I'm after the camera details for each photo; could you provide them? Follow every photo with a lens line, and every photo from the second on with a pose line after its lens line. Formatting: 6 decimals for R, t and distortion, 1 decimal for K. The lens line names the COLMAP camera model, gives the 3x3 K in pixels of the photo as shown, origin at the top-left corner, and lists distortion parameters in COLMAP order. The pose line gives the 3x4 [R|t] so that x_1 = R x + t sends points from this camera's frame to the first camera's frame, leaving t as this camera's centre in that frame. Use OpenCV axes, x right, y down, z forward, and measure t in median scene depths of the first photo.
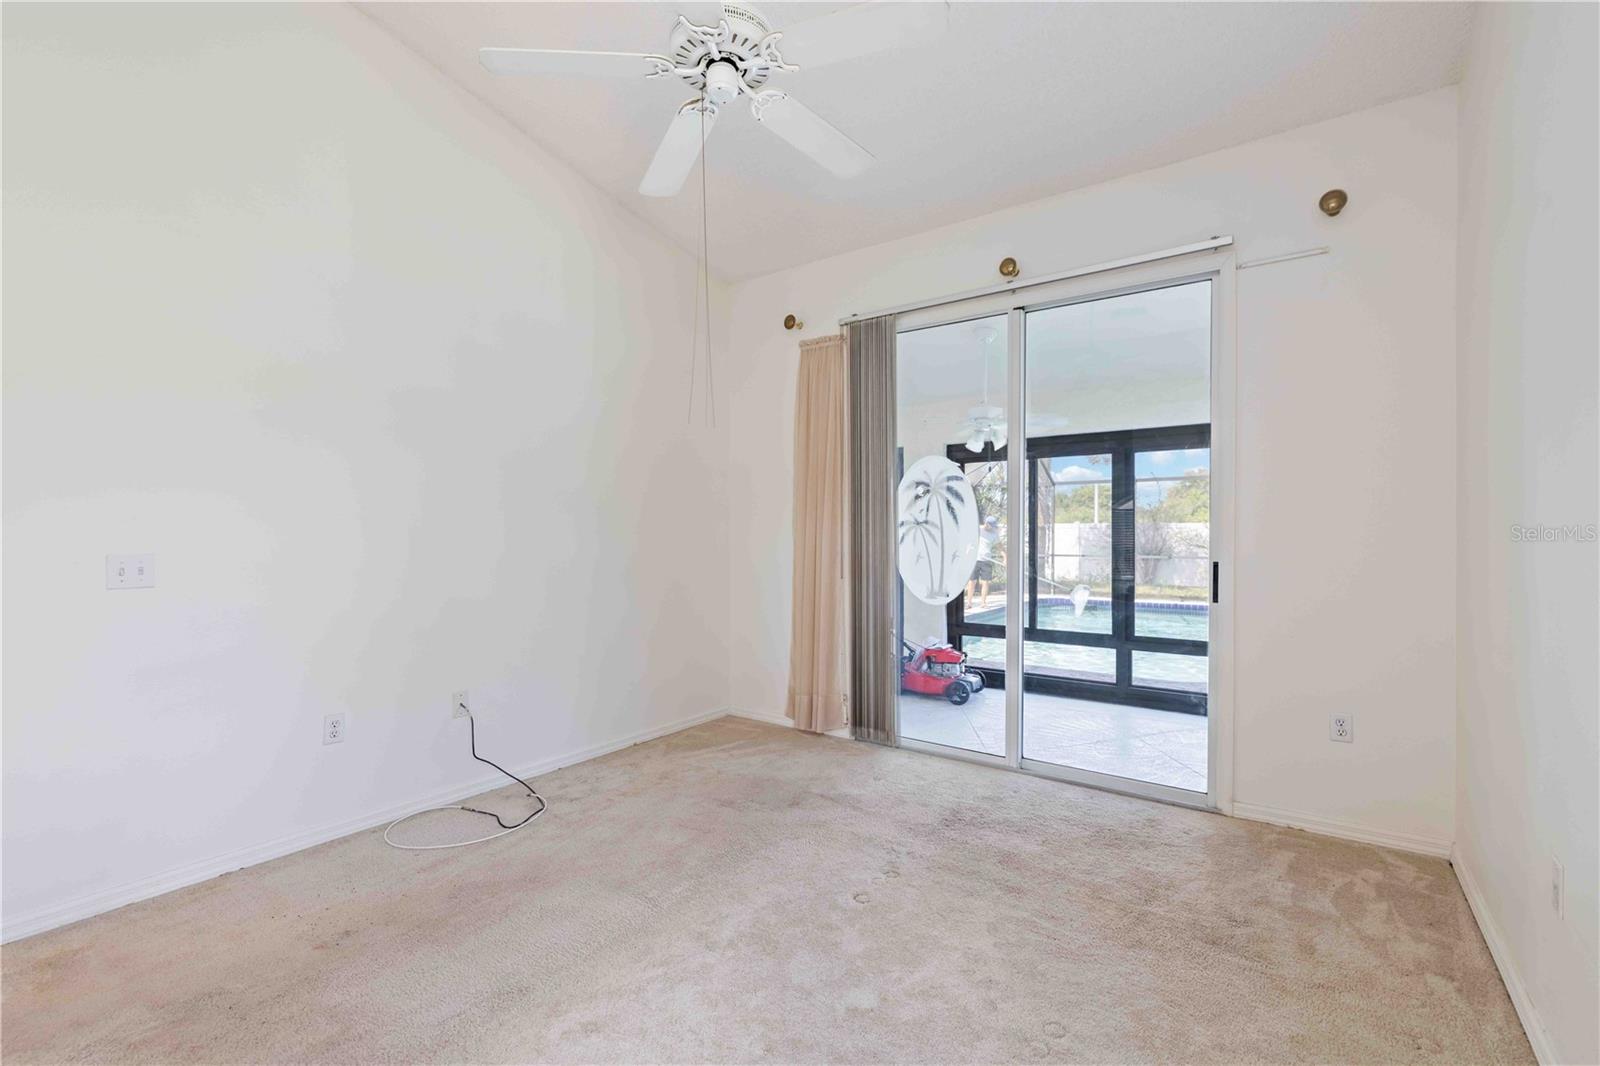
lens RADIAL K [[705.9, 0, 799.5], [0, 705.9, 525.1], [0, 0, 1]] dist [0.002893, 0.000419]
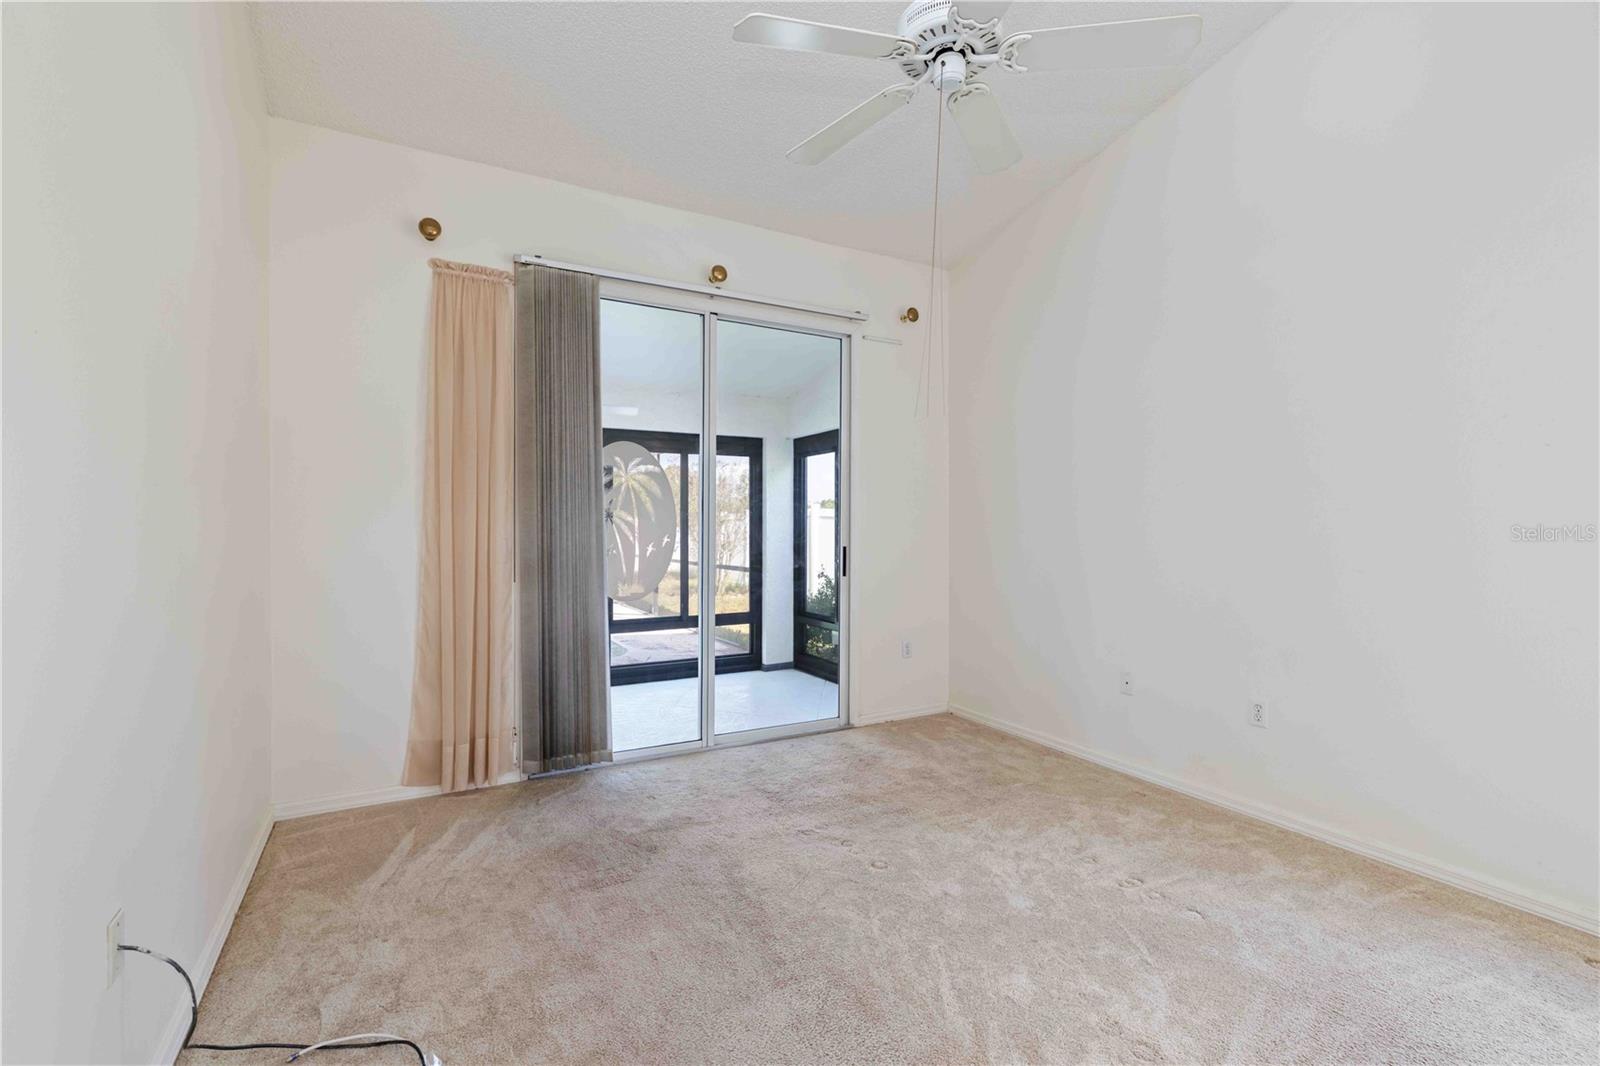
lens RADIAL K [[705.9, 0, 799.5], [0, 705.9, 525.1], [0, 0, 1]] dist [0.002893, 0.000419]
pose [[0.427823, 0.010021, 0.903807, -0.646295], [-0.003910, 0.999950, -0.009236, 0.023060], [-0.903854, 0.000417, 0.427841, 0.464035]]
